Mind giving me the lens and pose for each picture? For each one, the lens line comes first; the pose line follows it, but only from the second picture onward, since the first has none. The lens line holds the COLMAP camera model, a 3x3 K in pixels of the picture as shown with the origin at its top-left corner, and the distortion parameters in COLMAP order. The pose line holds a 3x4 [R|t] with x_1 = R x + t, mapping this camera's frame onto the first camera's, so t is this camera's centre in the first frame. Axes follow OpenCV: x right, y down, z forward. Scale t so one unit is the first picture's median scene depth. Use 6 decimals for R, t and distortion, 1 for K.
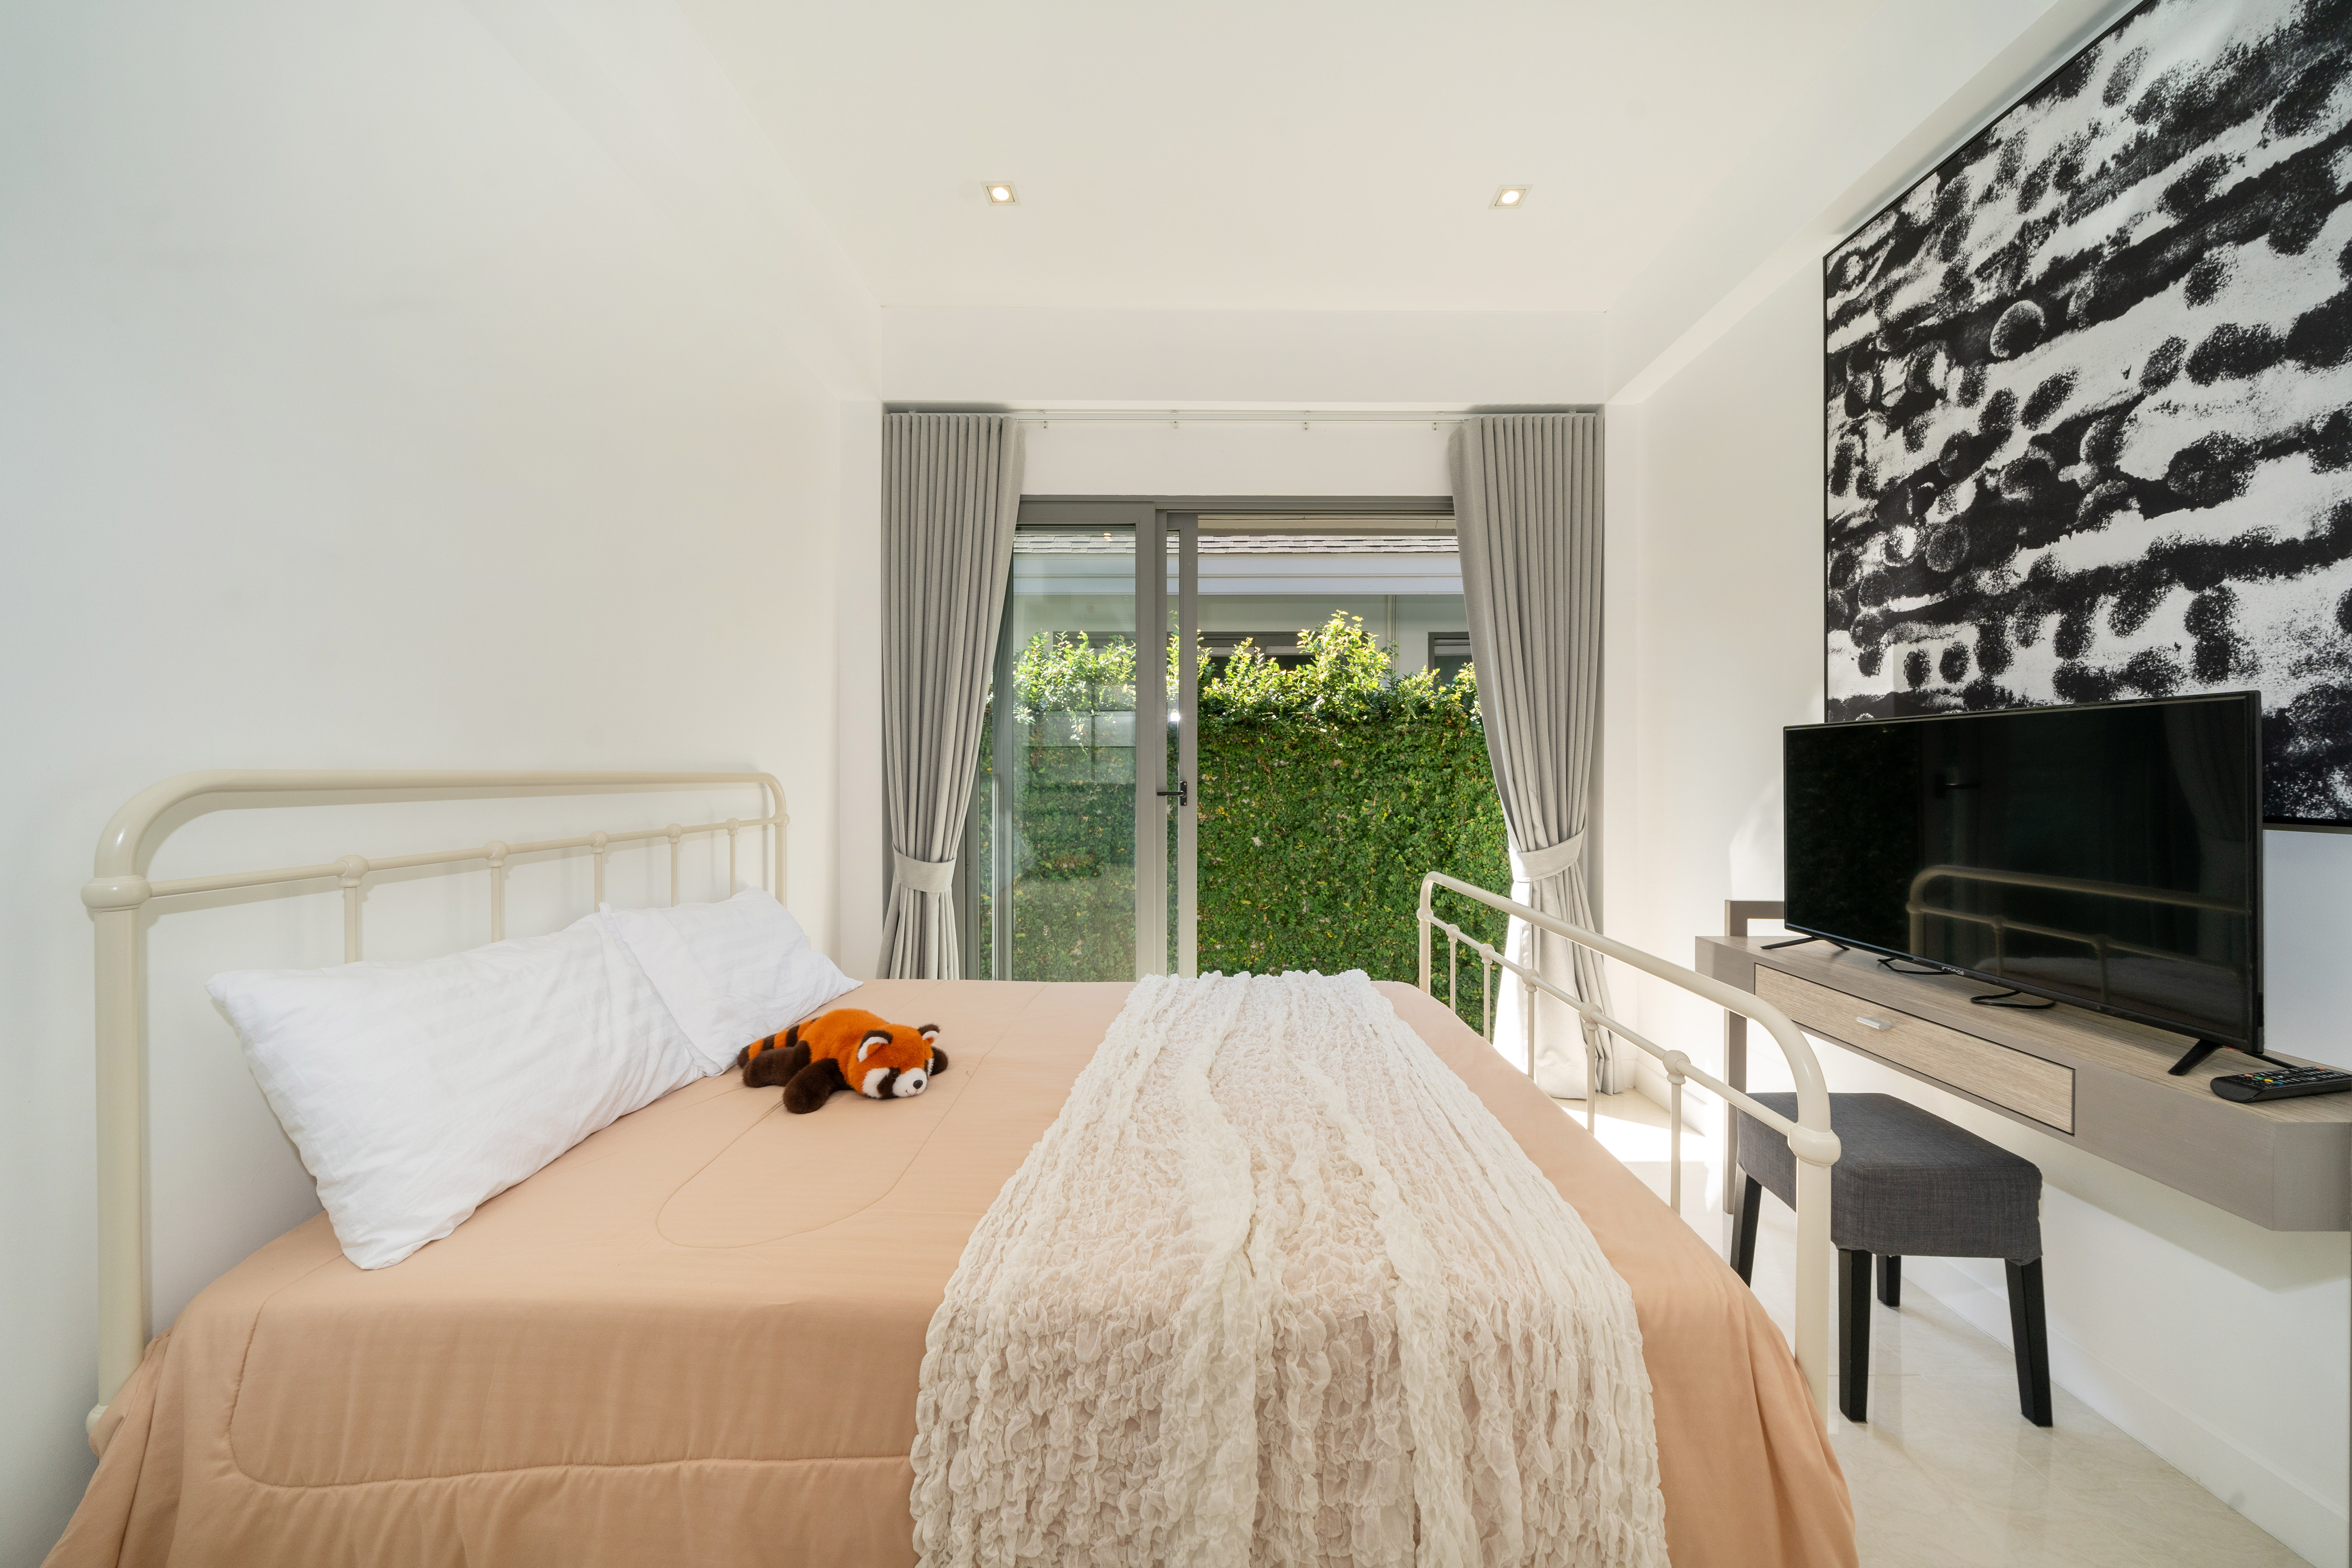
lens RADIAL K [[782.3, 0, 1198.9], [0, 782.3, 777.1], [0, 0, 1]] dist [-0.005378, 0.000157]
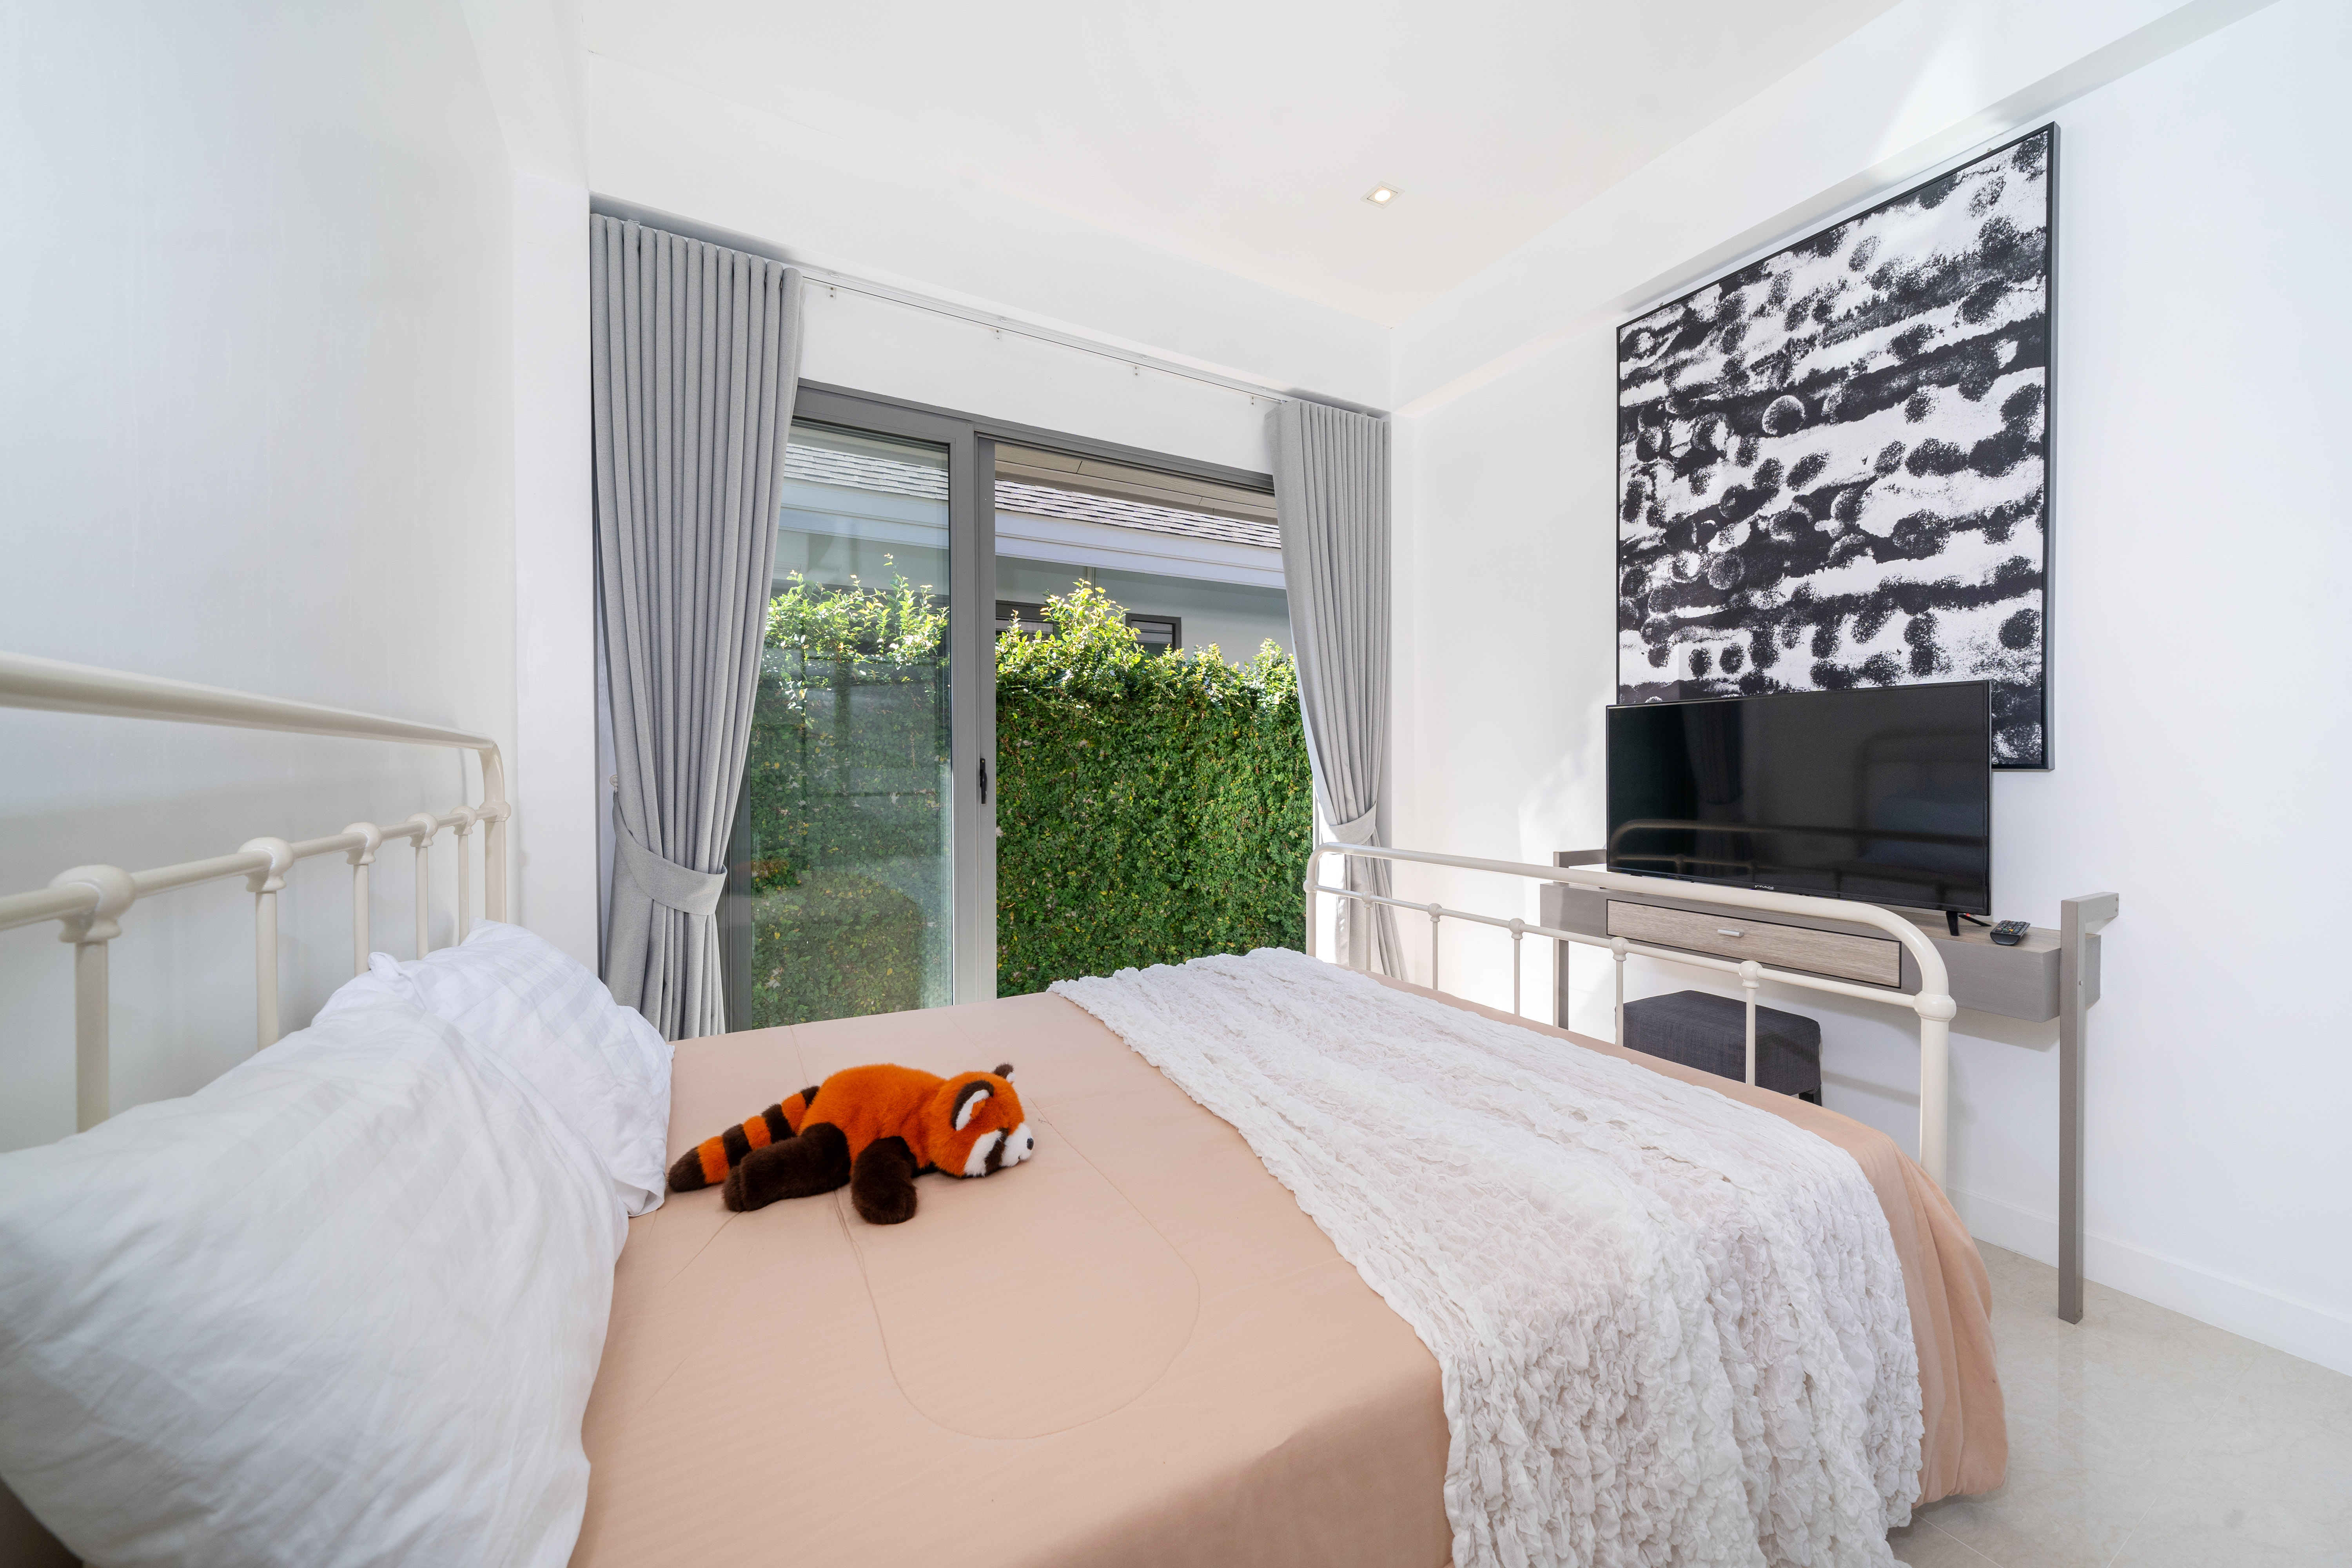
lens RADIAL K [[829.4, 0, 1179.4], [0, 829.4, 775.0], [0, 0, 1]] dist [0.000503, -0.002855]
pose [[0.874930, -0.009002, 0.484166, -0.540906], [0.006465, 0.999955, 0.006909, 0.035801], [-0.484206, -0.002915, 0.874949, 0.217732]]
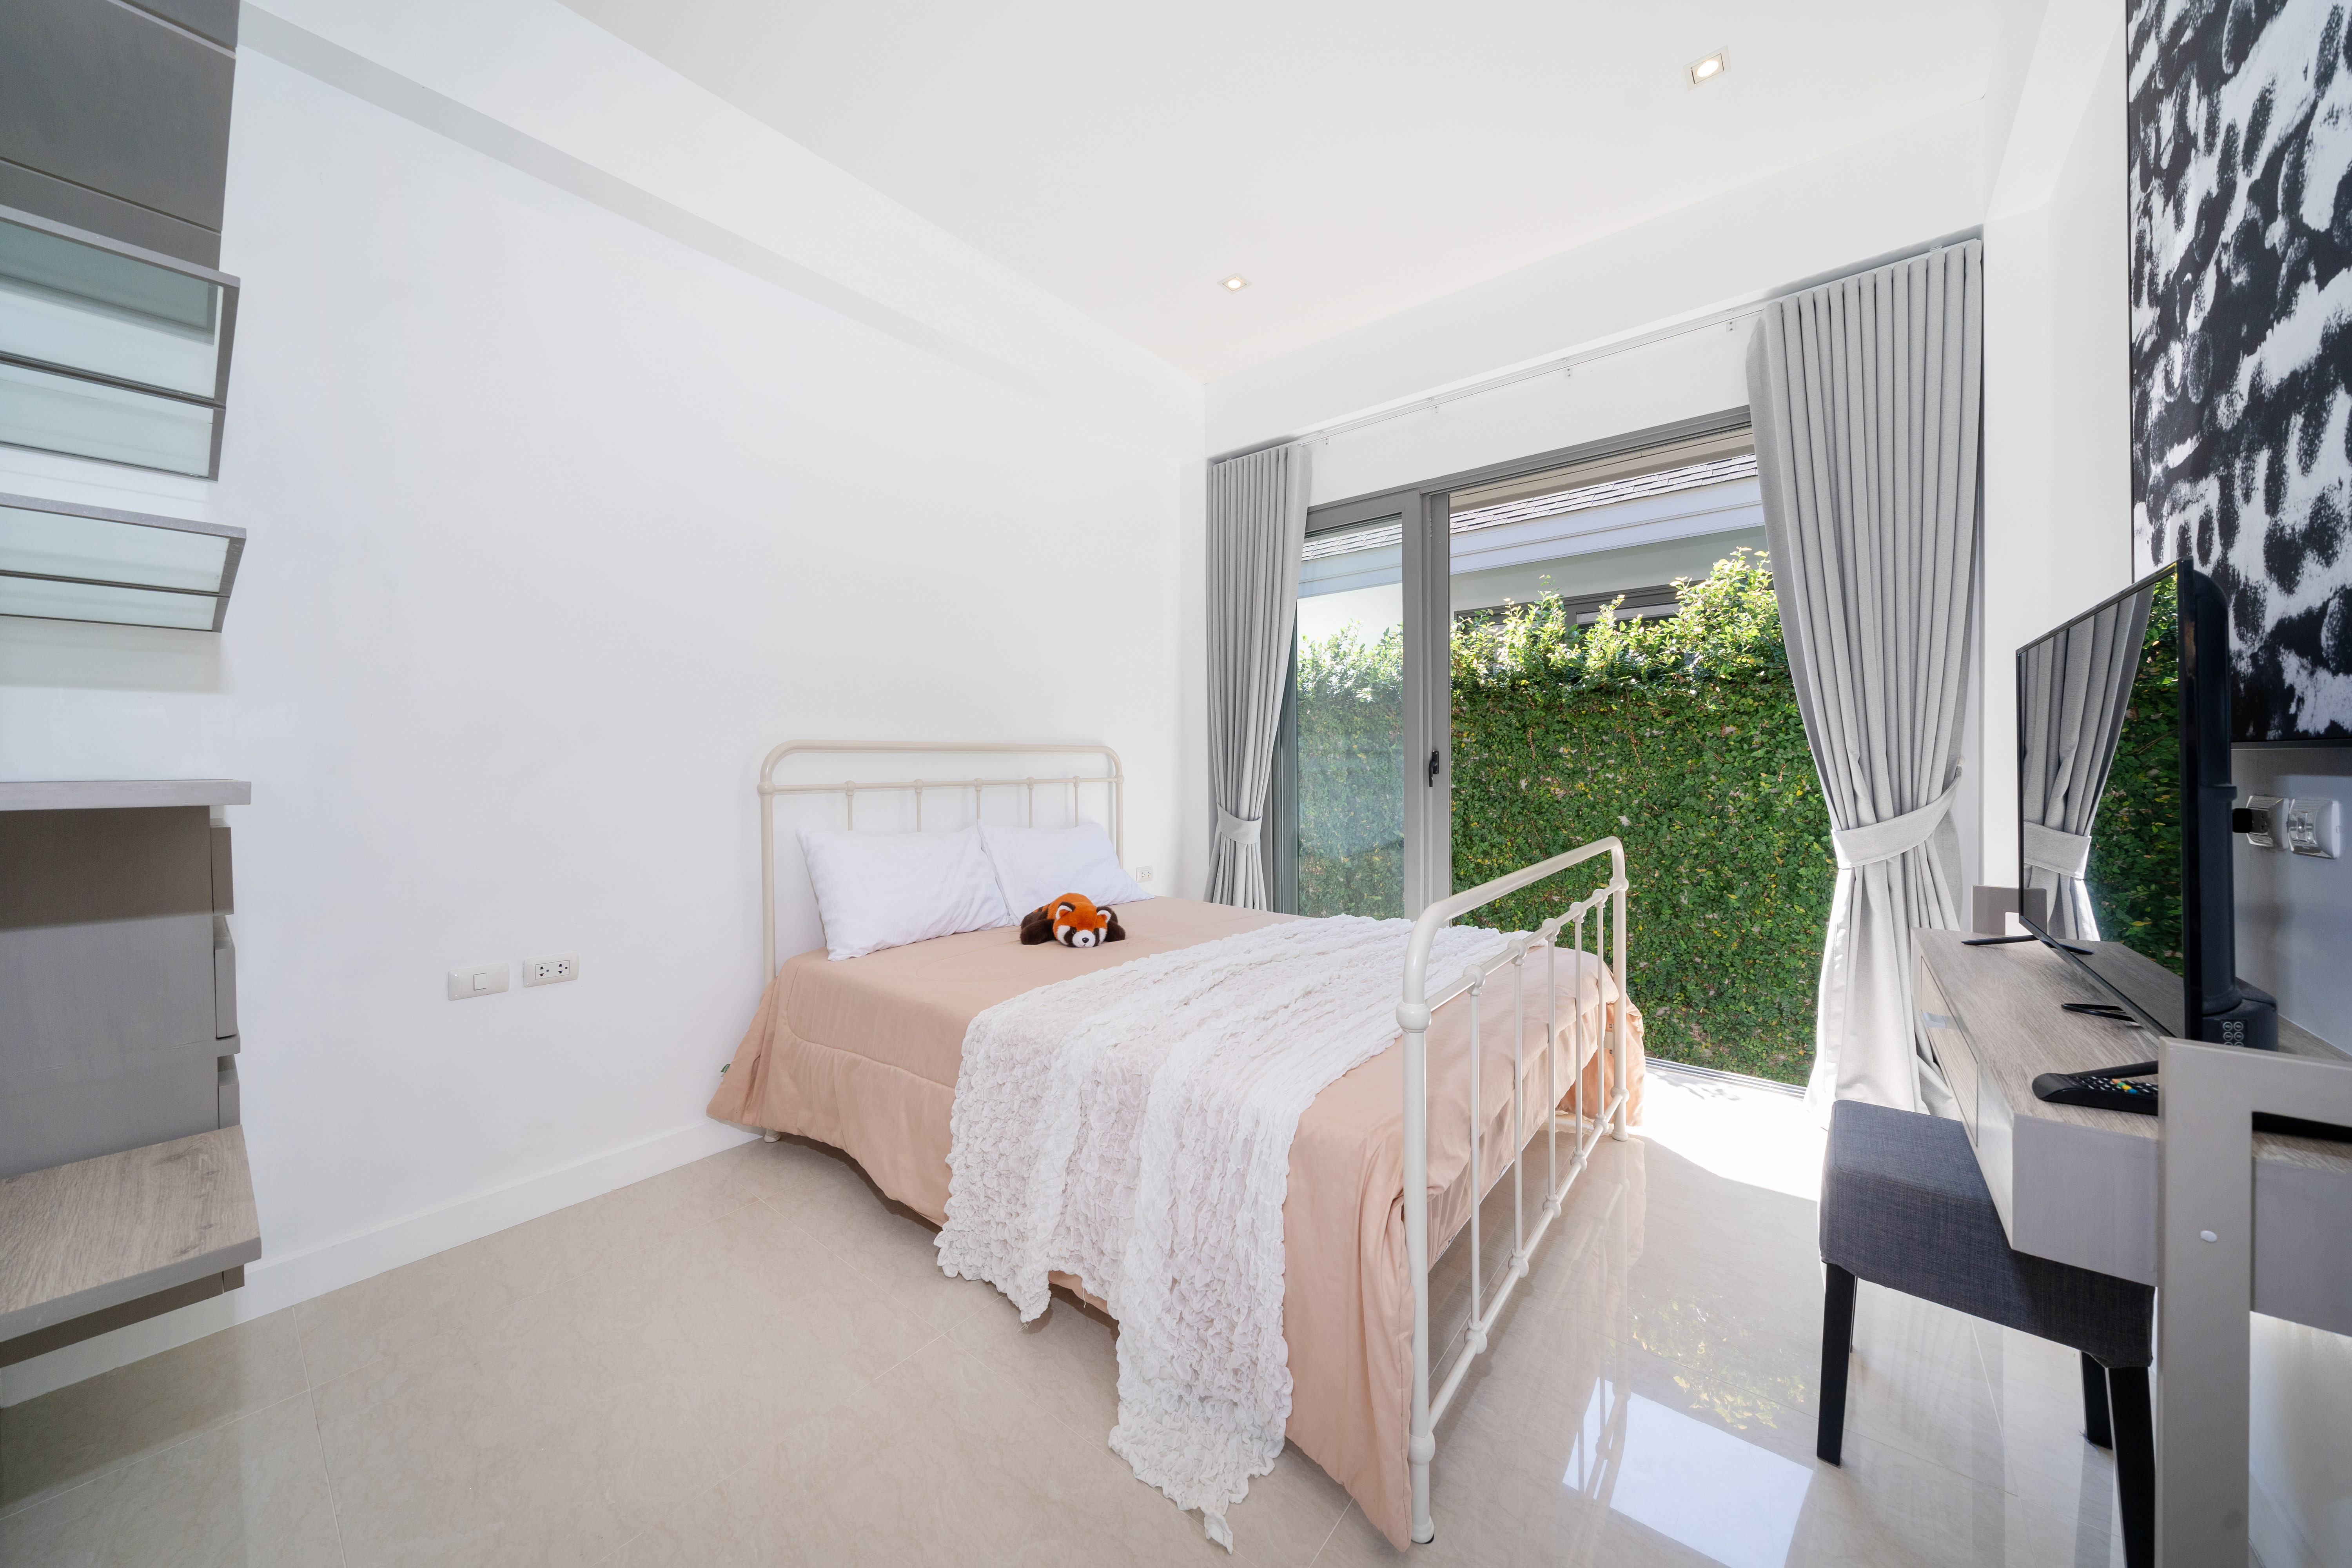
lens RADIAL K [[801.8, 0, 1191.5], [0, 801.8, 770.3], [0, 0, 1]] dist [-0.001262, -0.000055]
pose [[0.783659, -0.001762, -0.621189, 0.710767], [0.005310, 0.999978, 0.003862, 0.049694], [0.621169, -0.006324, 0.783651, -0.094336]]
